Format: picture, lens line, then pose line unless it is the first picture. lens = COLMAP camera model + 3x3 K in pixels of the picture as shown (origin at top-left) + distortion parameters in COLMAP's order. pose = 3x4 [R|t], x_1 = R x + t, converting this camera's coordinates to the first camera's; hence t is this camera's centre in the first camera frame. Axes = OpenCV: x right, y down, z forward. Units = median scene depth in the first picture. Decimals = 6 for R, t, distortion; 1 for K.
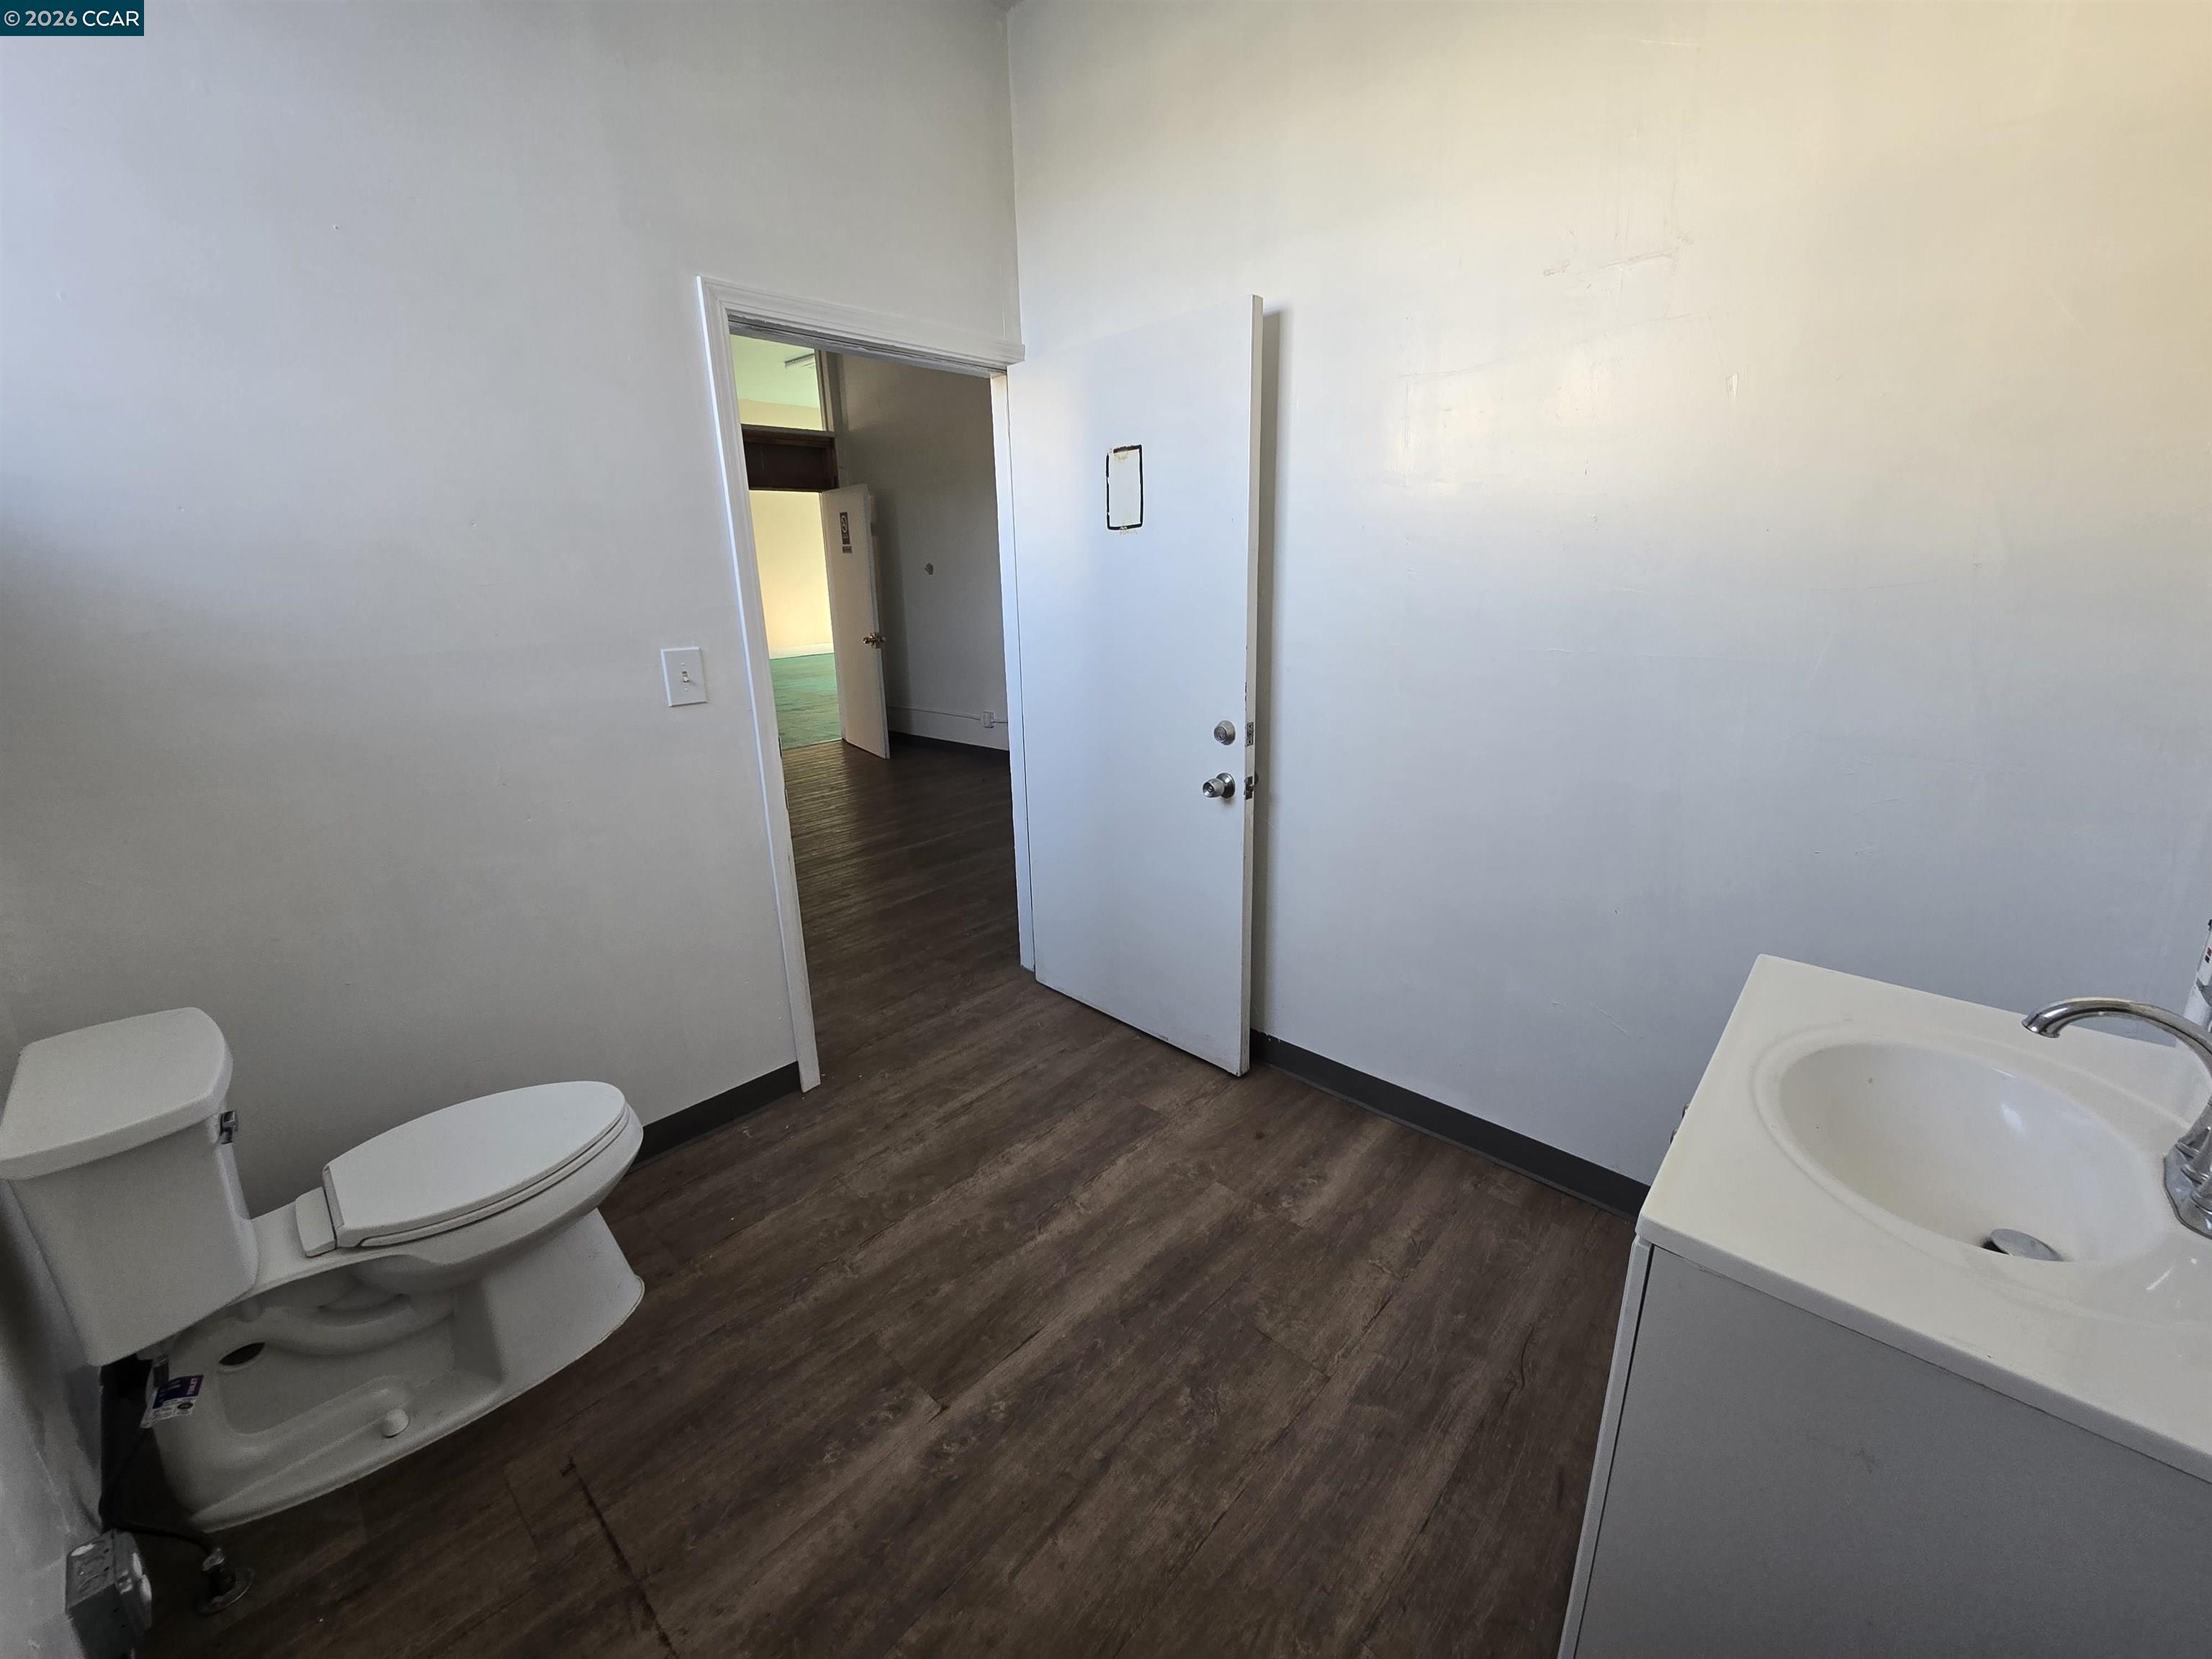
lens RADIAL K [[889.2, 0, 1095.9], [0, 889.2, 822.4], [0, 0, 1]] dist [0.000724, -0.000035]
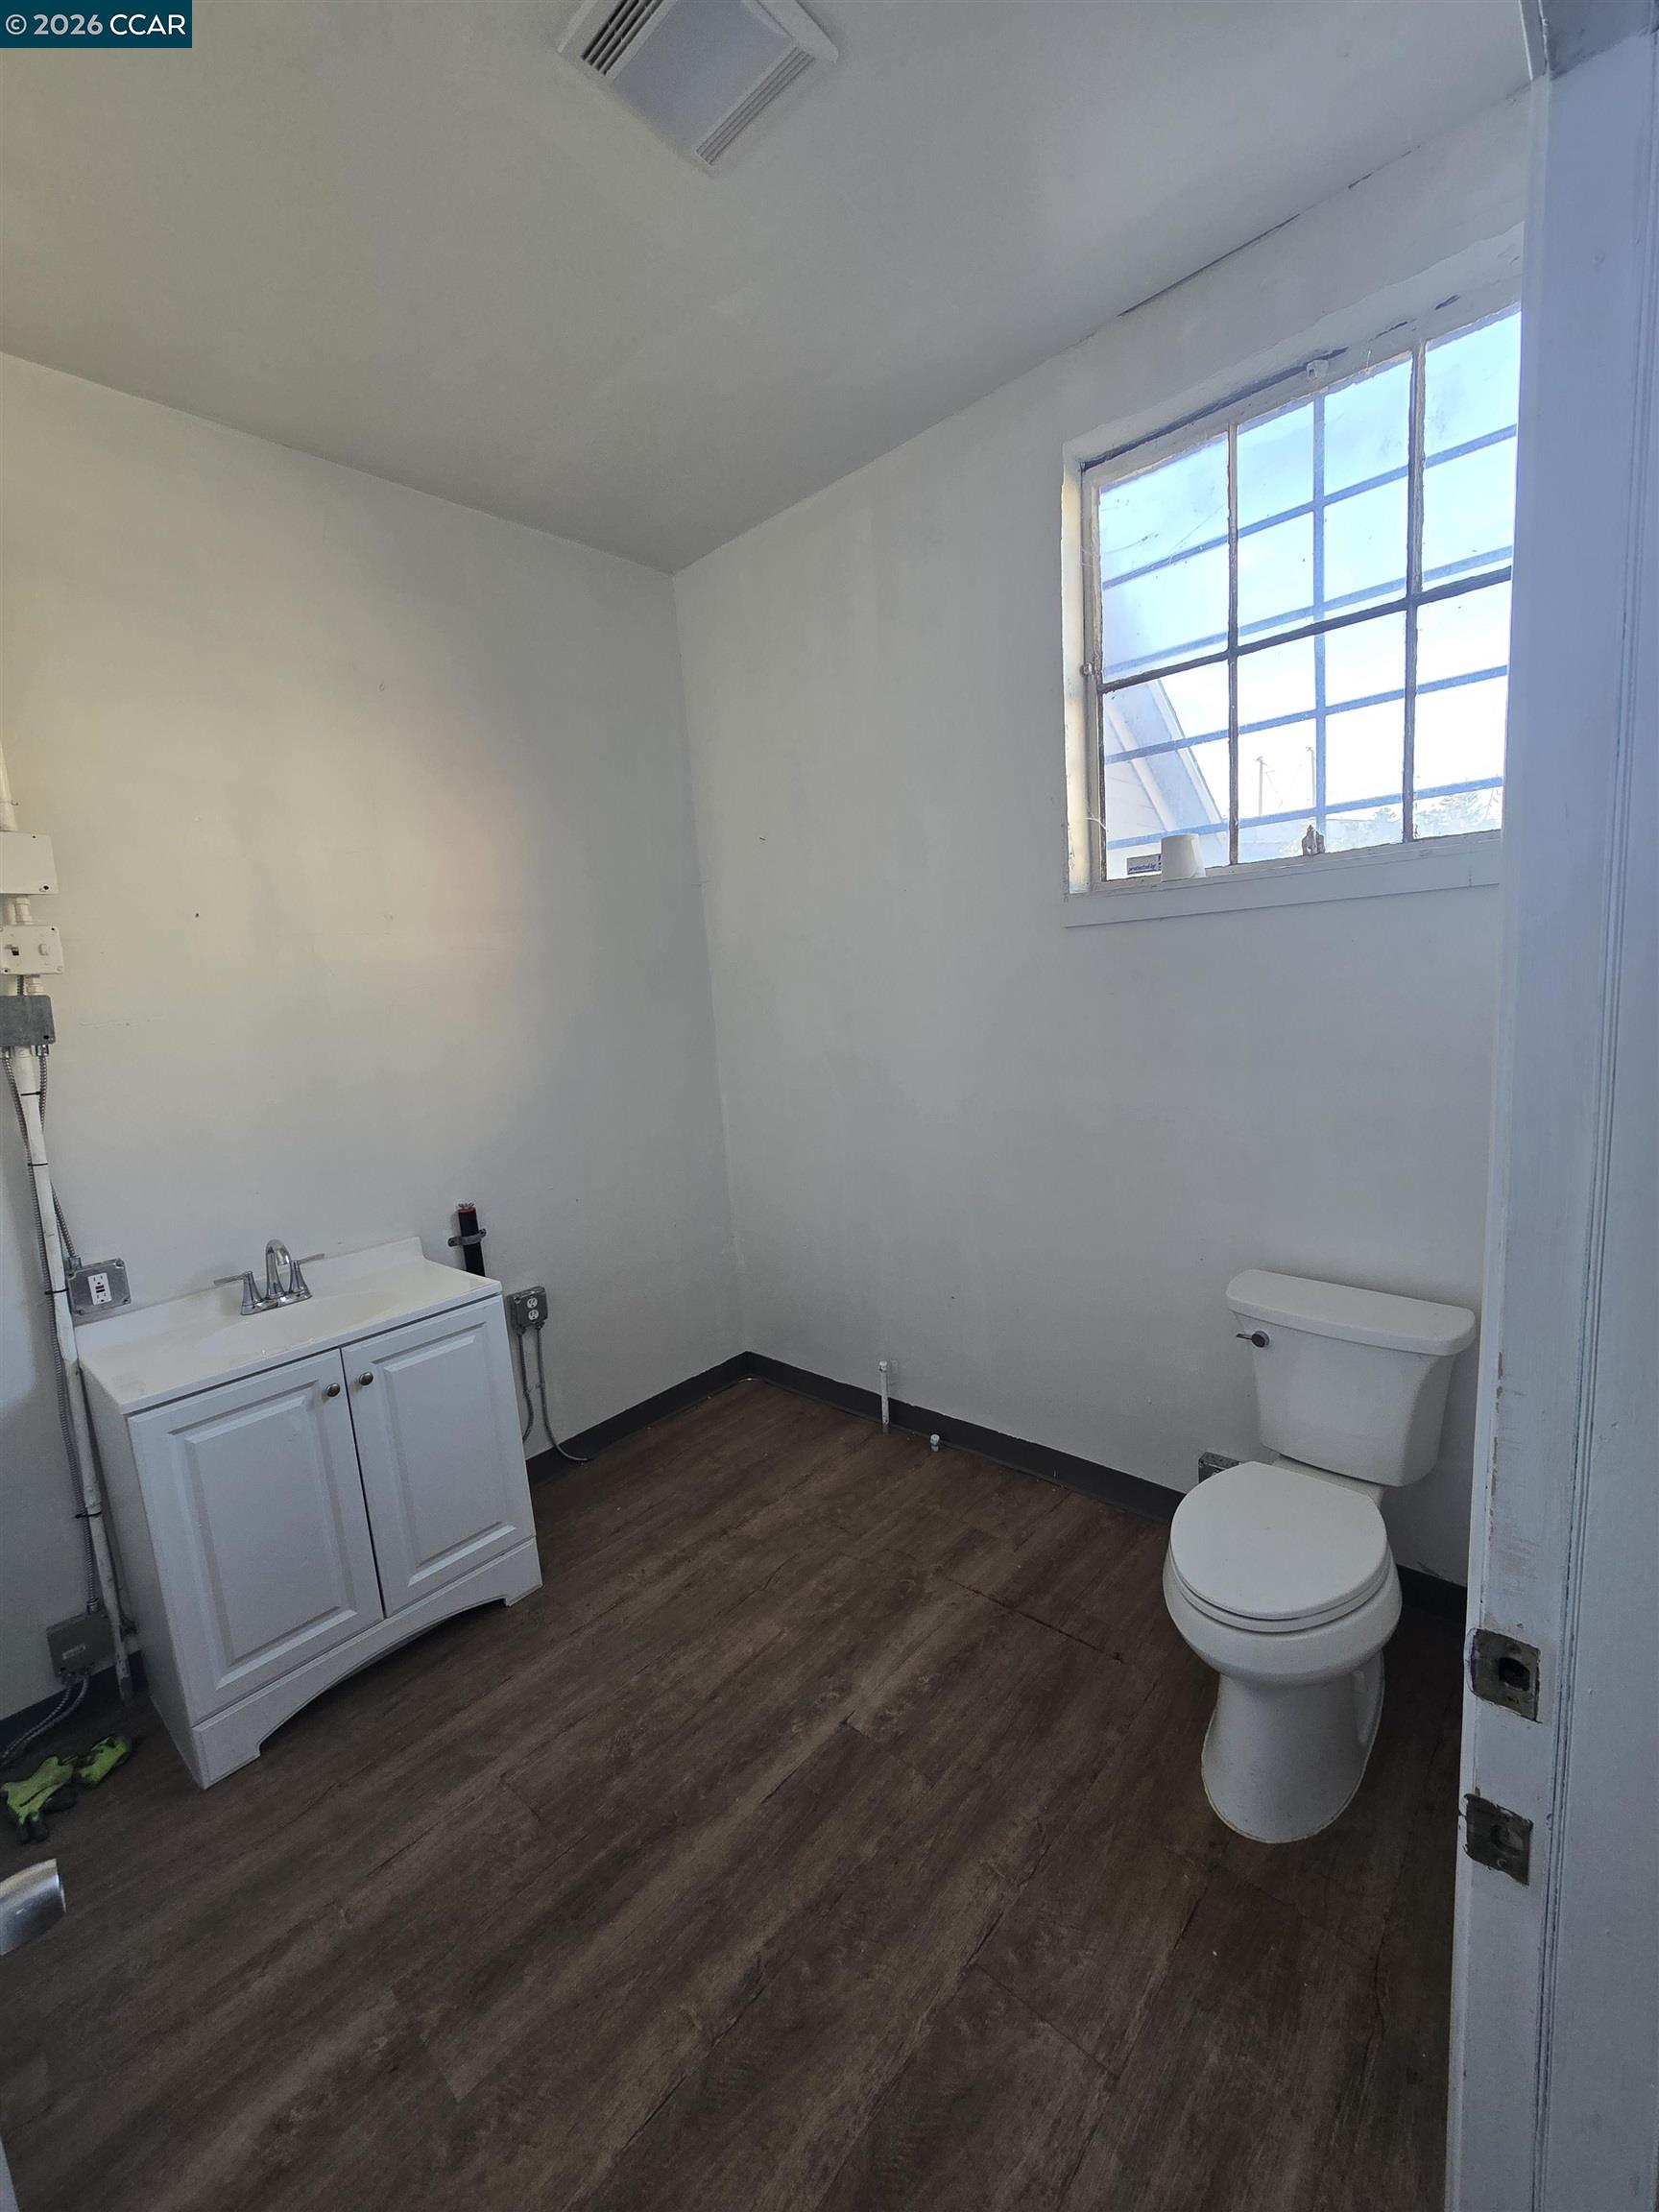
lens RADIAL K [[889.2, 0, 832.8], [0, 889.2, 1103.2], [0, 0, 1]] dist [0.000724, -0.000035]
pose [[-0.995217, 0.096867, 0.012627, -0.230383], [0.093340, 0.904831, 0.415414, -0.524046], [0.028814, 0.414605, -0.909545, 1.594185]]
